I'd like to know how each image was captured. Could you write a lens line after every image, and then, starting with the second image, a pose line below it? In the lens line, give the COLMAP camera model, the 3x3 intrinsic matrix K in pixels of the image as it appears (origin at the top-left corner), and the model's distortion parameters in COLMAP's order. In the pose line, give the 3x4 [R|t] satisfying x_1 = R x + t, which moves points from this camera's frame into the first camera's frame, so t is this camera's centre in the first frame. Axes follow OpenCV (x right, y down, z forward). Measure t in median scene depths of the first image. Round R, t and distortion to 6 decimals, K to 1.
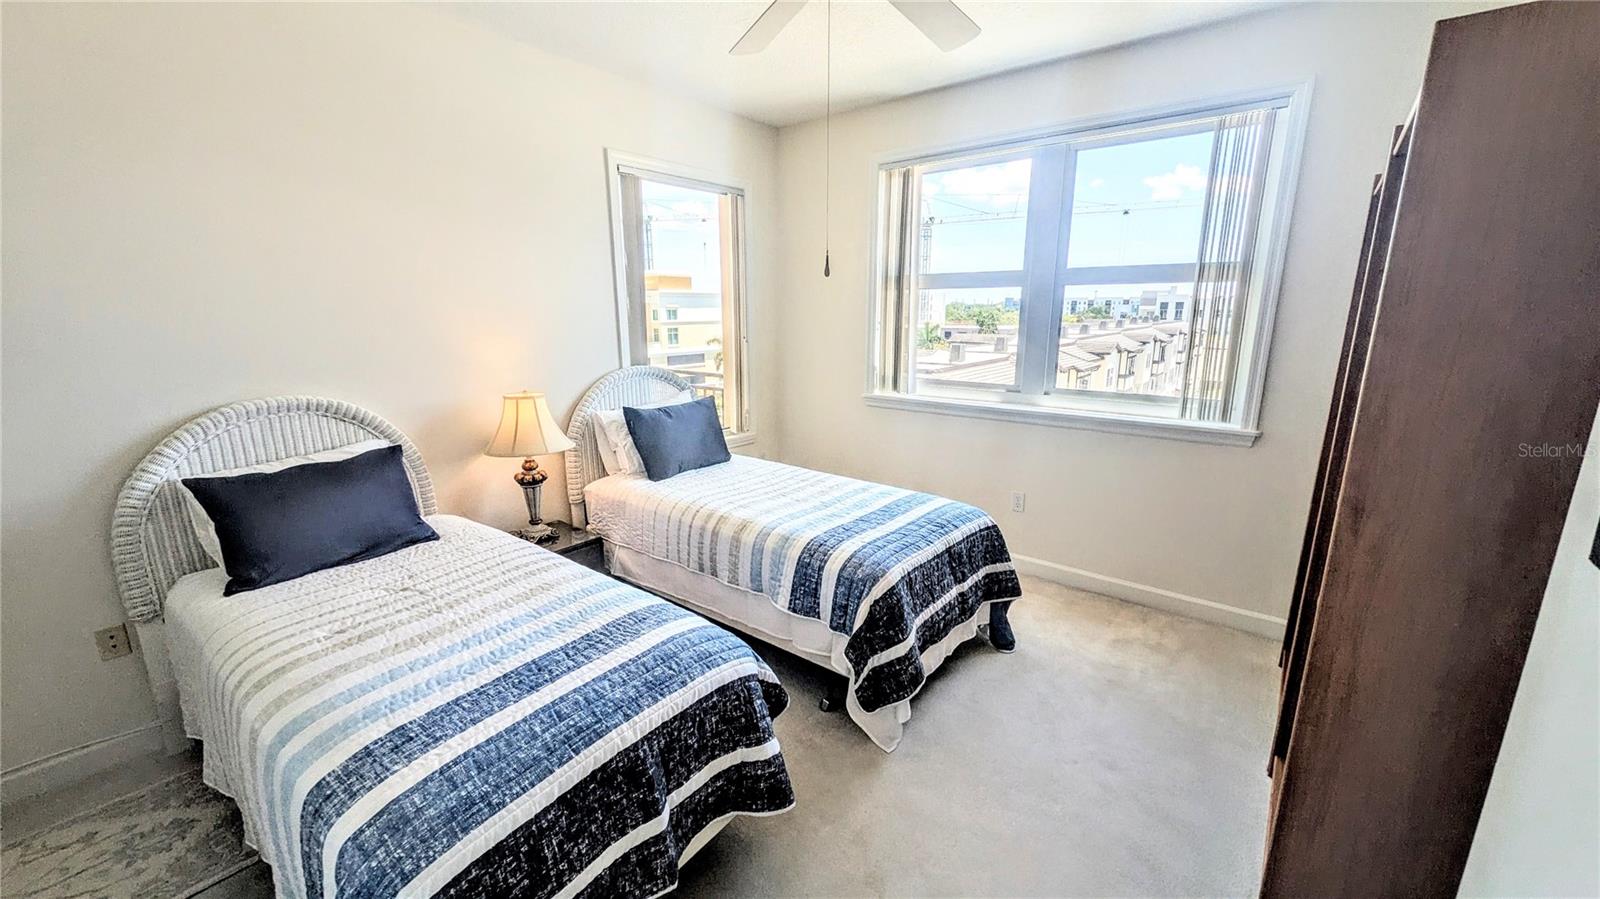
lens RADIAL K [[624.9, 0, 795.8], [0, 624.9, 450.2], [0, 0, 1]] dist [0.006874, -0.004274]
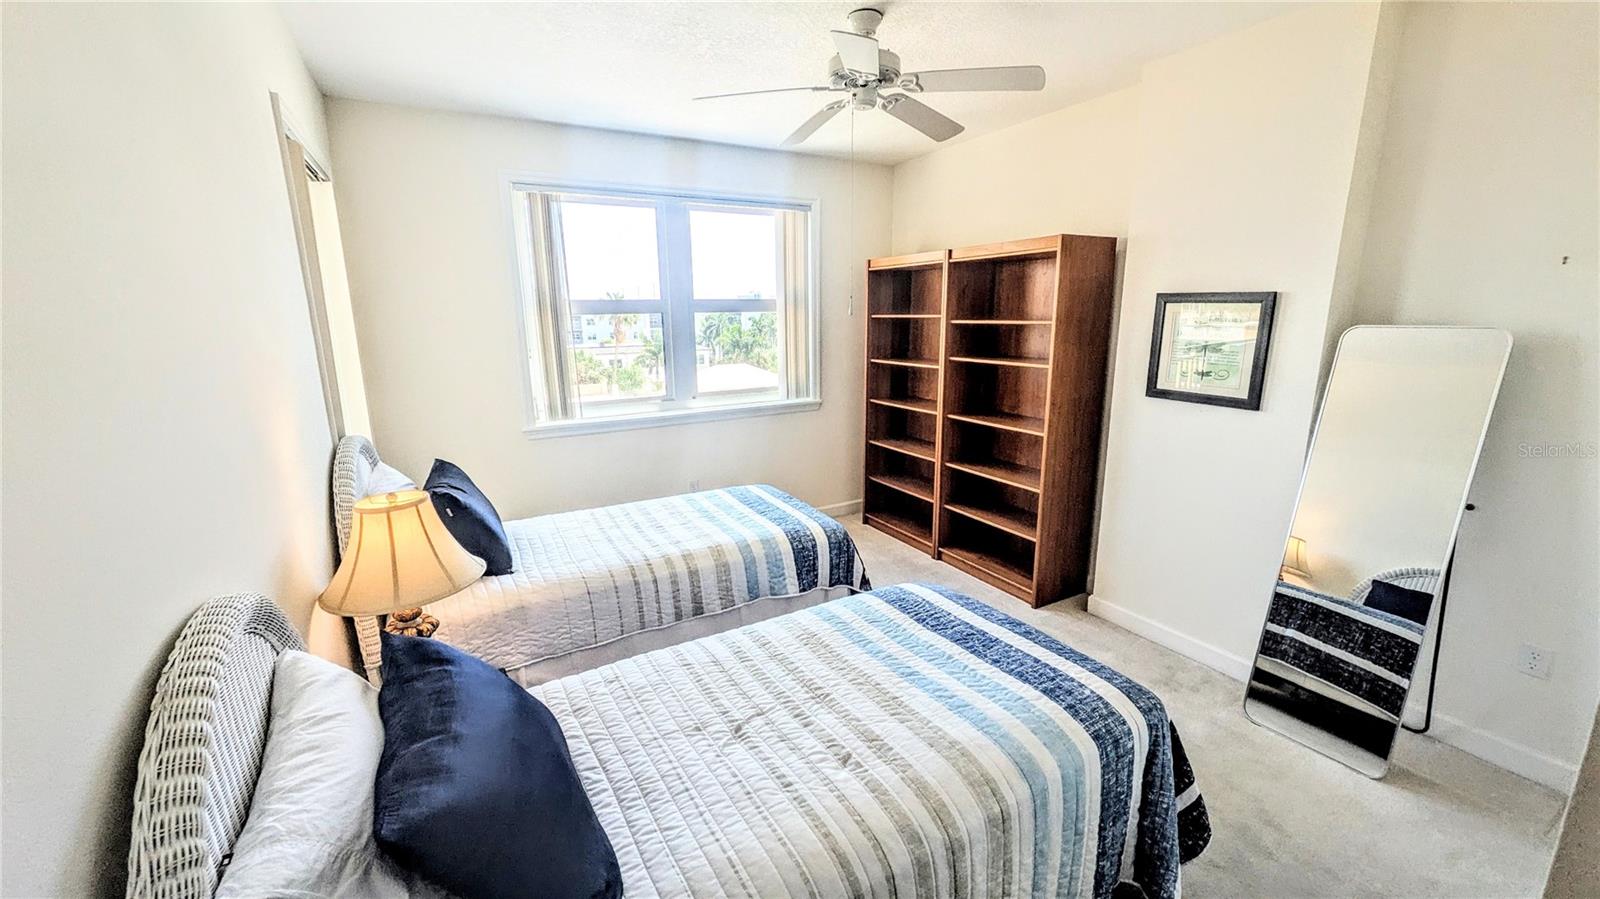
lens RADIAL K [[624.9, 0, 795.8], [0, 624.9, 450.2], [0, 0, 1]] dist [0.006874, -0.004274]
pose [[0.365607, -0.202101, 0.908563, -0.838093], [0.221181, 0.967045, 0.126106, -0.124964], [-0.904107, 0.154852, 0.398259, 0.404572]]
